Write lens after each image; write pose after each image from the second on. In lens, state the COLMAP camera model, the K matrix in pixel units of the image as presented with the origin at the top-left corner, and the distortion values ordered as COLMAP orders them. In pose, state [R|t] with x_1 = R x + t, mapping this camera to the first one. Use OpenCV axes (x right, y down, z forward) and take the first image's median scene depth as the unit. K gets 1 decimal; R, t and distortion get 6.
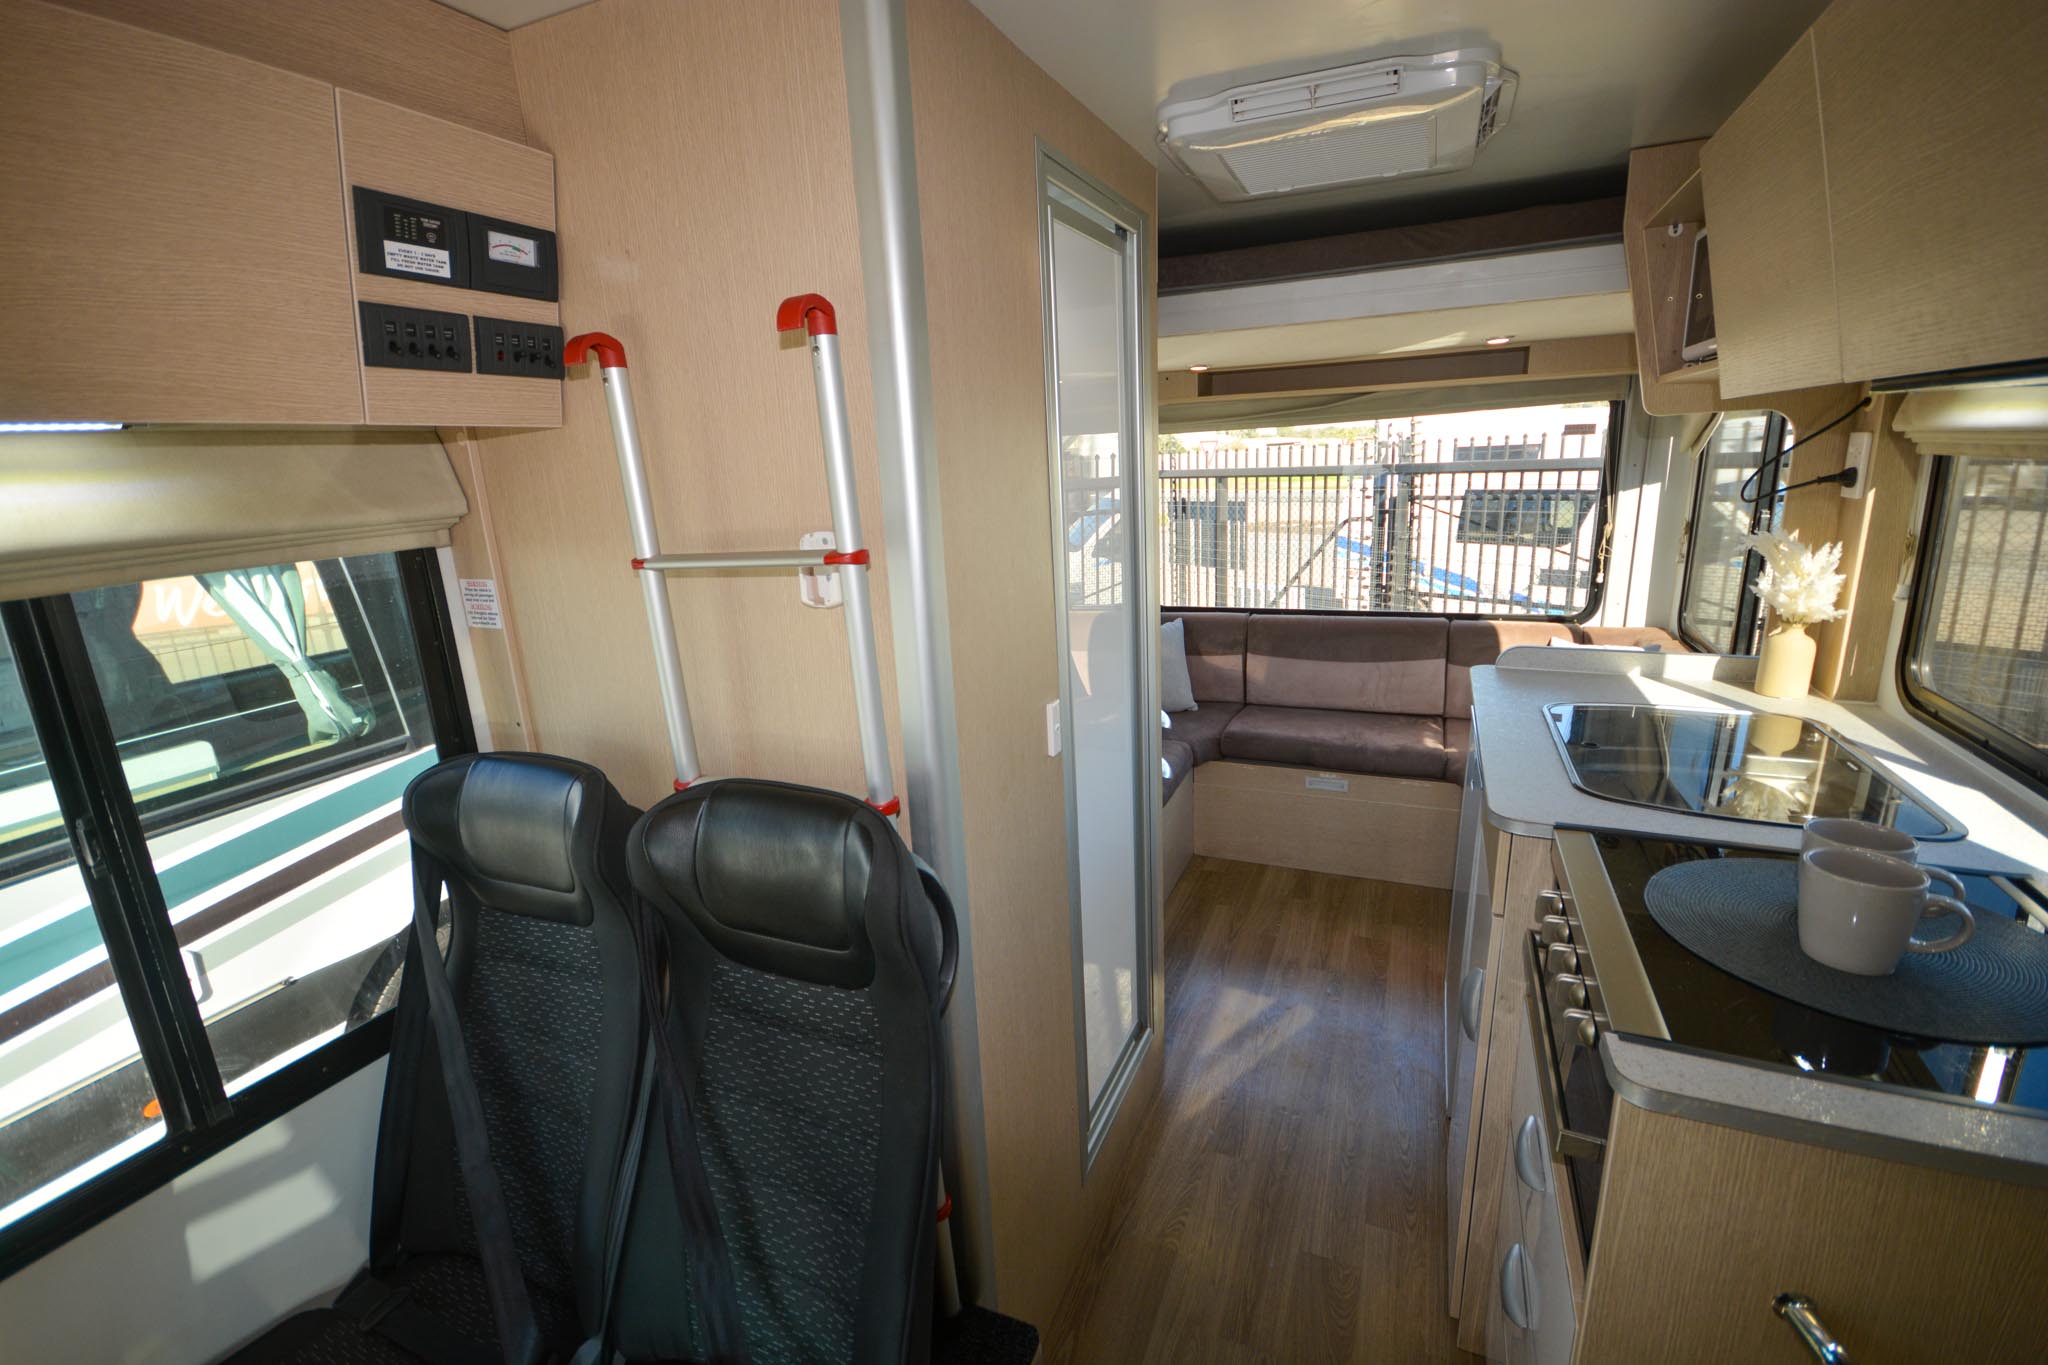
lens RADIAL K [[895.1, 0, 1021.9], [0, 895.1, 688.6], [0, 0, 1]] dist [0.012559, -0.013621]
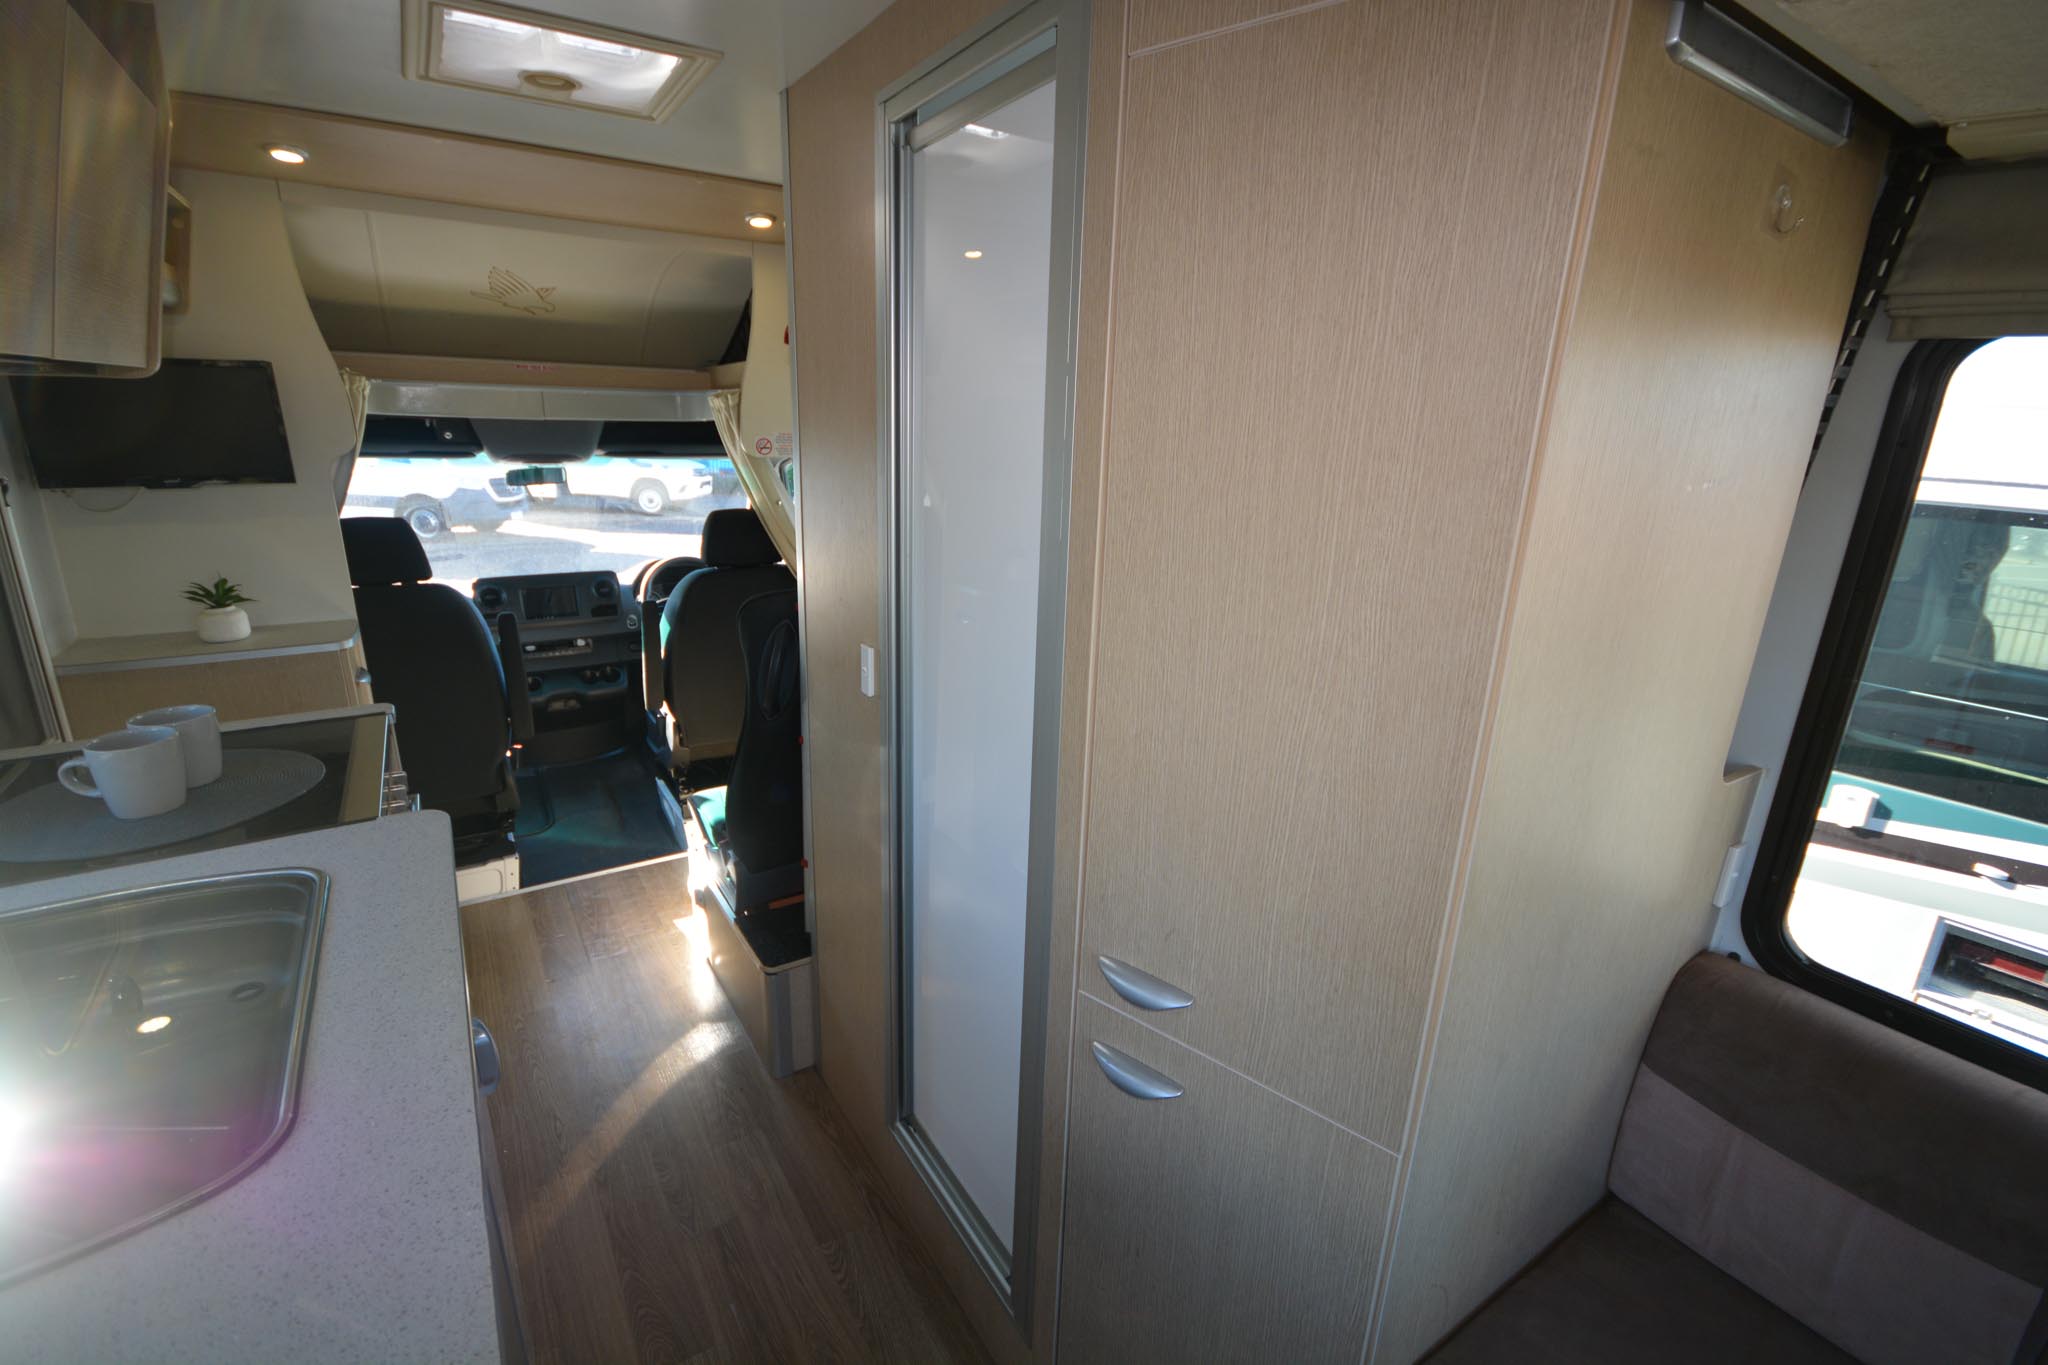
lens RADIAL K [[895.1, 0, 1021.9], [0, 895.1, 688.6], [0, 0, 1]] dist [0.012559, -0.013621]
pose [[-0.551289, 0.269797, -0.789487, 0.335178], [-0.214505, 0.868626, 0.446627, -0.197084], [0.806268, 0.415570, -0.420991, 0.693061]]
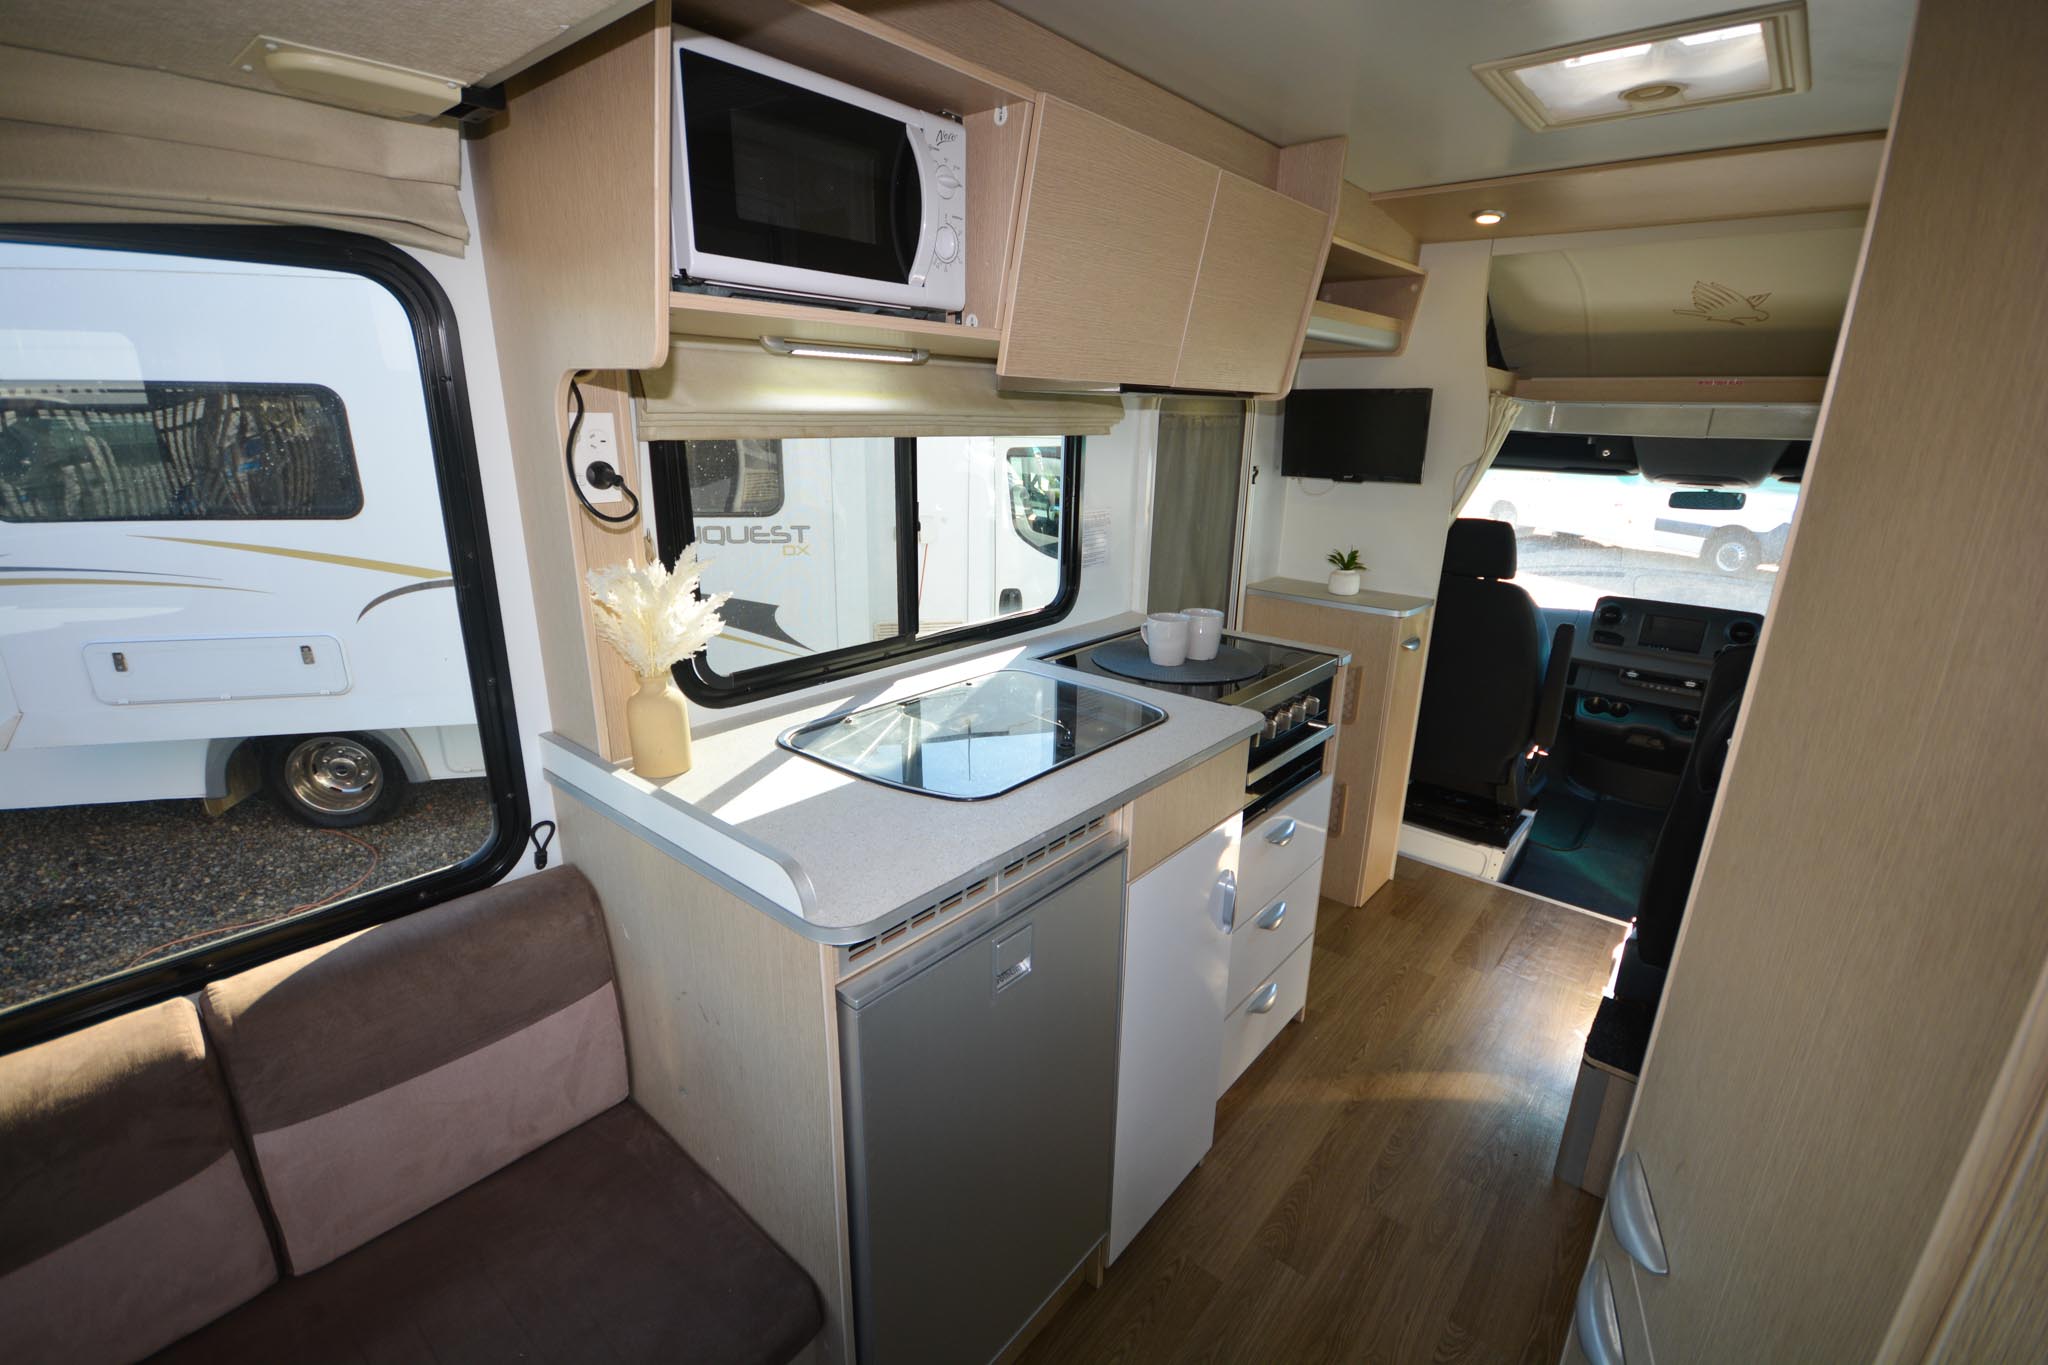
lens RADIAL K [[895.1, 0, 1021.9], [0, 895.1, 688.6], [0, 0, 1]] dist [0.012559, -0.013621]
pose [[-0.955635, -0.059485, 0.288483, 0.182231], [0.098301, 0.858838, 0.502727, -0.209828], [-0.277665, 0.508782, -0.814889, 0.790927]]
